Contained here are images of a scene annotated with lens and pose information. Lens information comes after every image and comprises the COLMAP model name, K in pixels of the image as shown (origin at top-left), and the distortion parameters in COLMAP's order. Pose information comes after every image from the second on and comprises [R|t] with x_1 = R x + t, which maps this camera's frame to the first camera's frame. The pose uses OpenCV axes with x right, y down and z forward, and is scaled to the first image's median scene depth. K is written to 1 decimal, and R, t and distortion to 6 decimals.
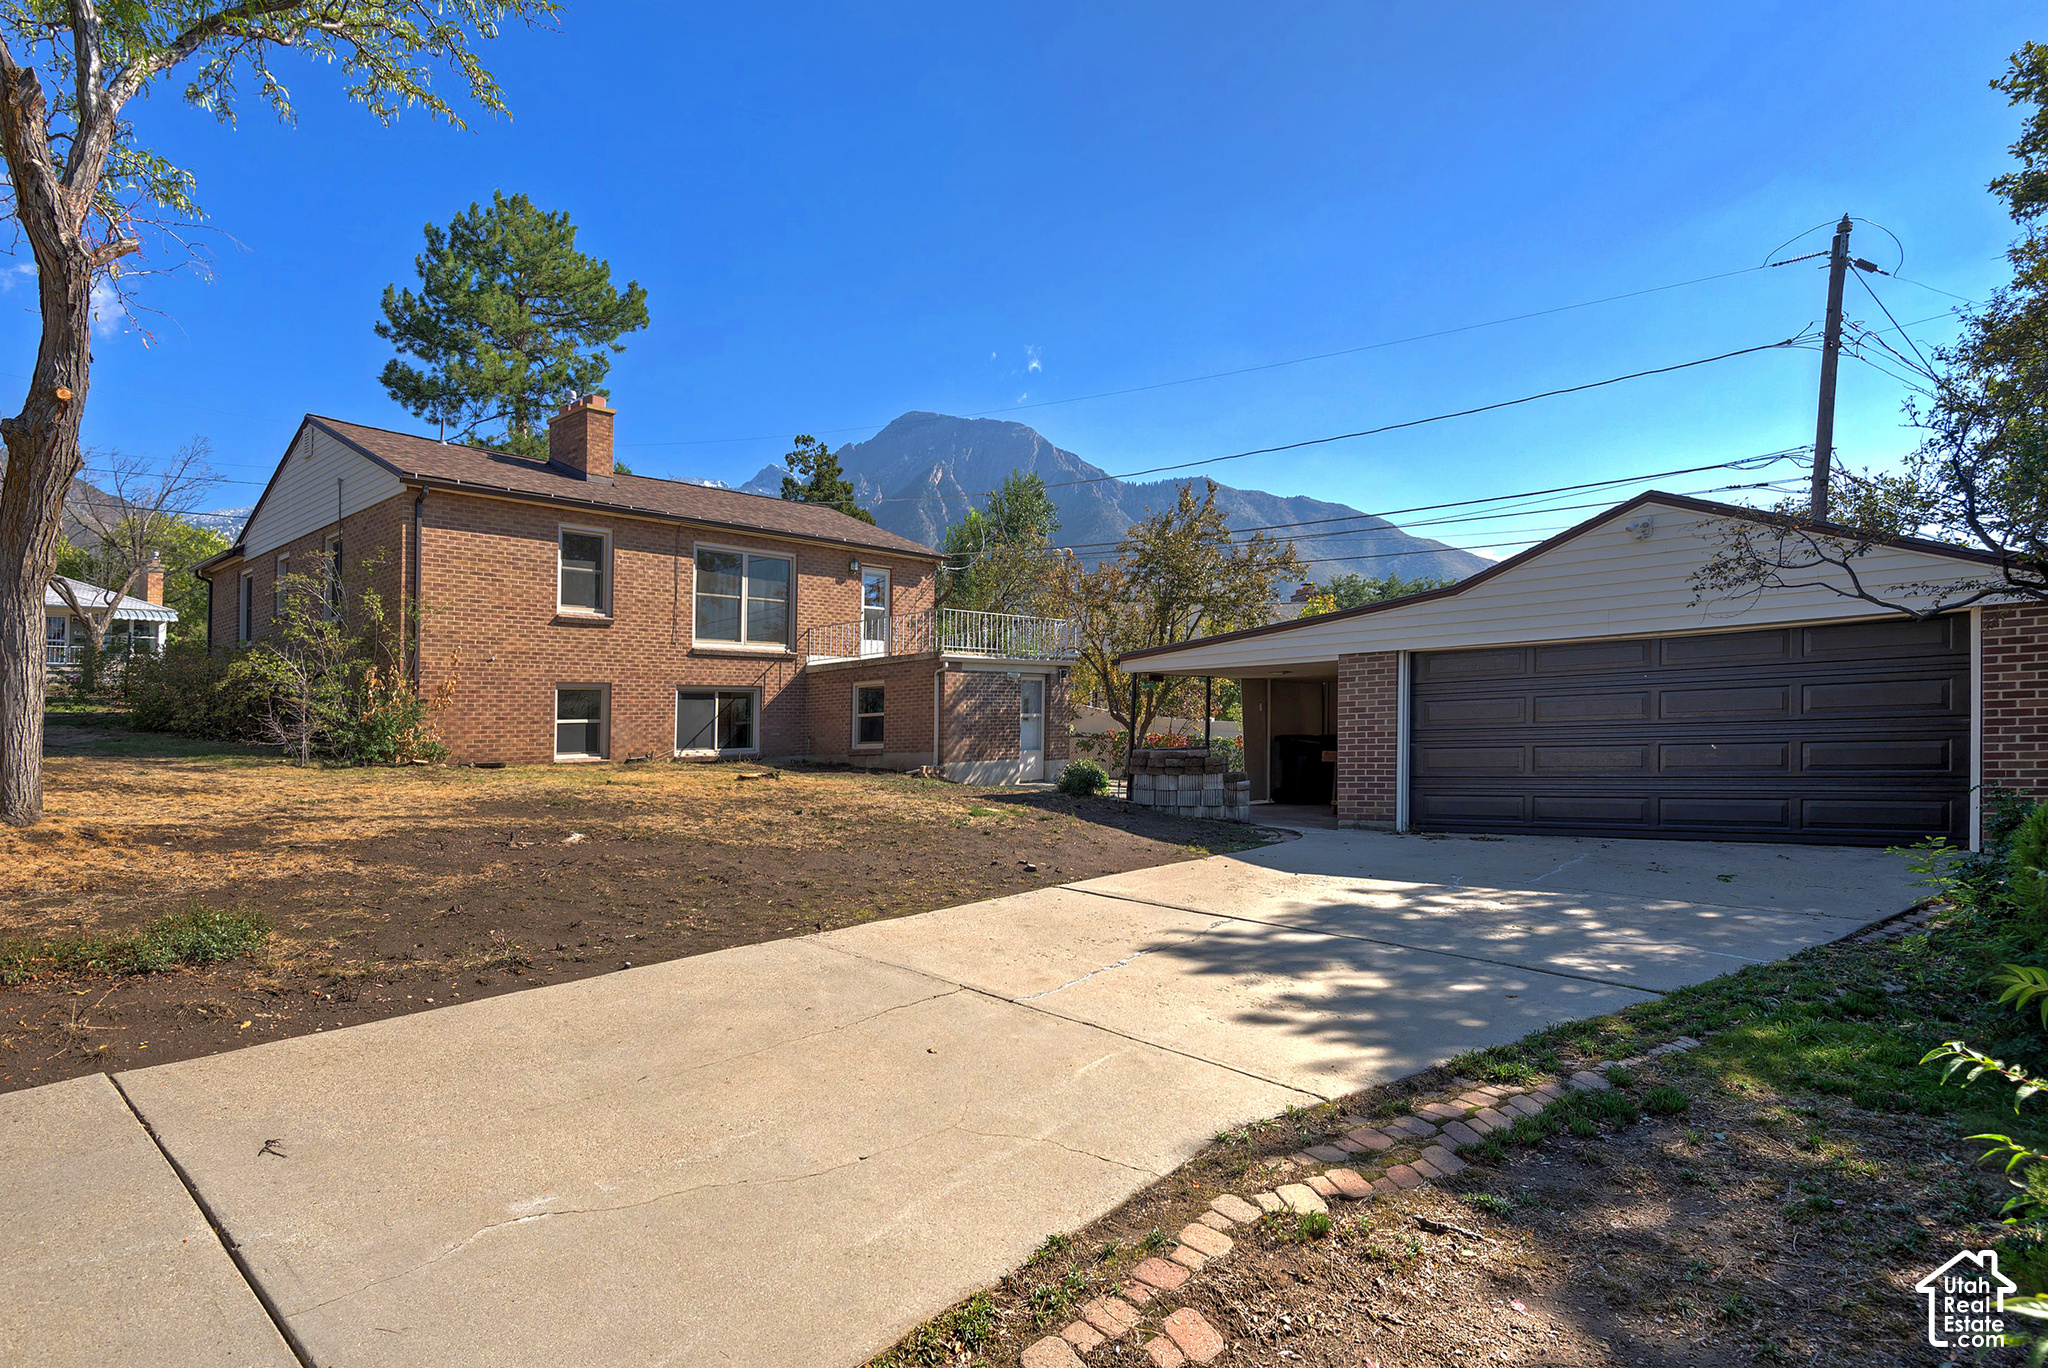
lens RADIAL K [[1064.4, 0, 1024.0], [0, 1064.4, 684.0], [0, 0, 1]] dist [0.031501, -0.026053]
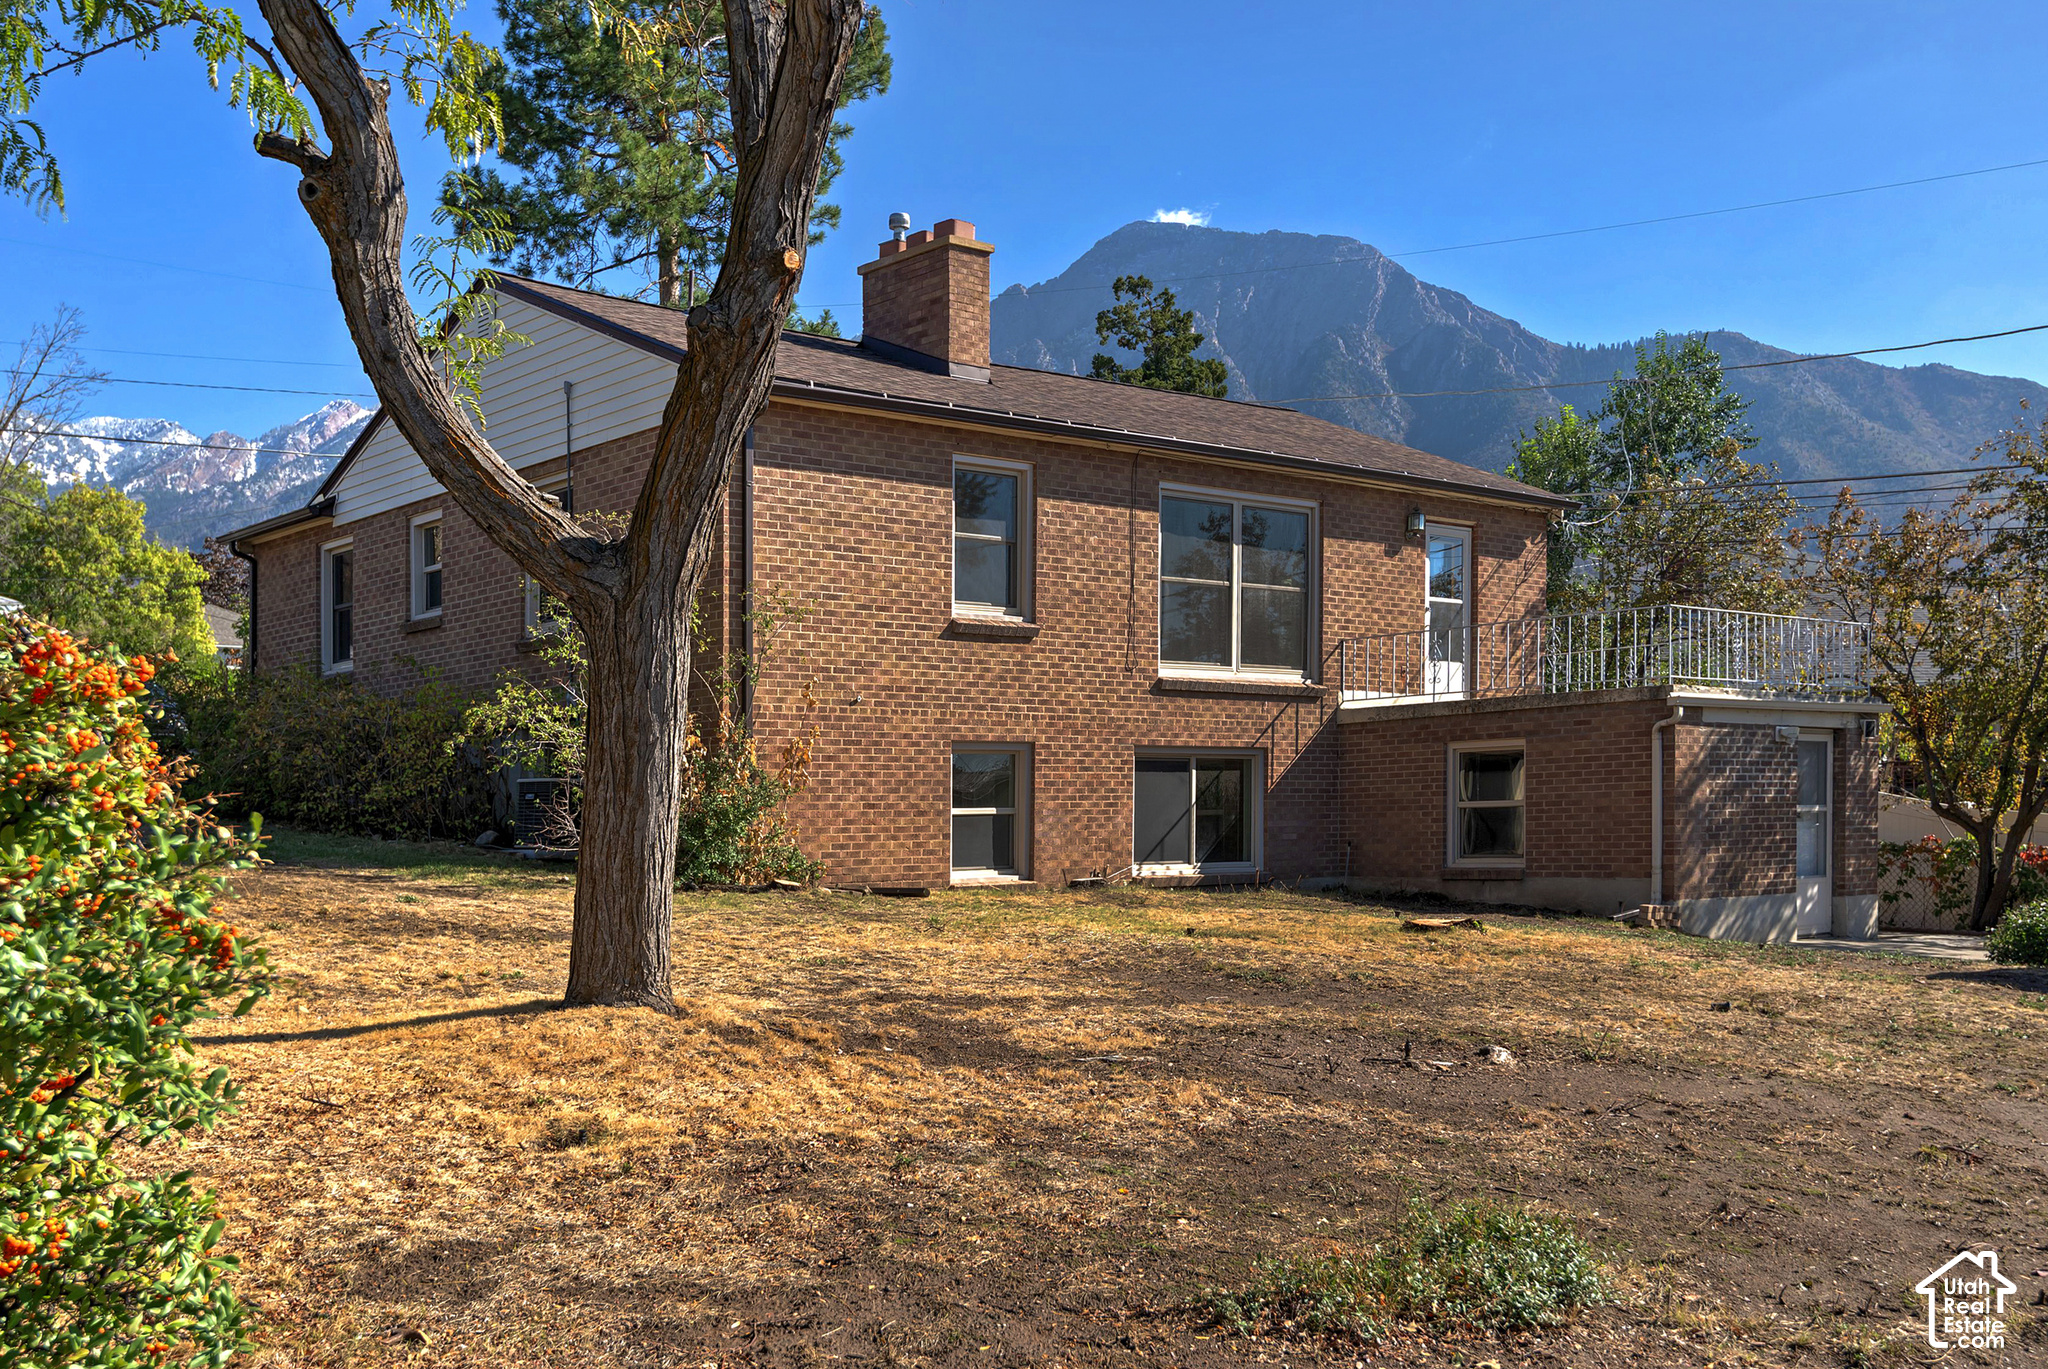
lens RADIAL K [[1973.5, 0, 1024.3], [0, 1973.5, 748.3], [0, 0, 1]] dist [0.016278, 0.015255]
pose [[0.989327, 0.006434, -0.145574, -0.231132], [-0.004810, 0.999922, 0.011505, -0.009017], [0.145636, -0.010682, 0.989281, -0.008102]]
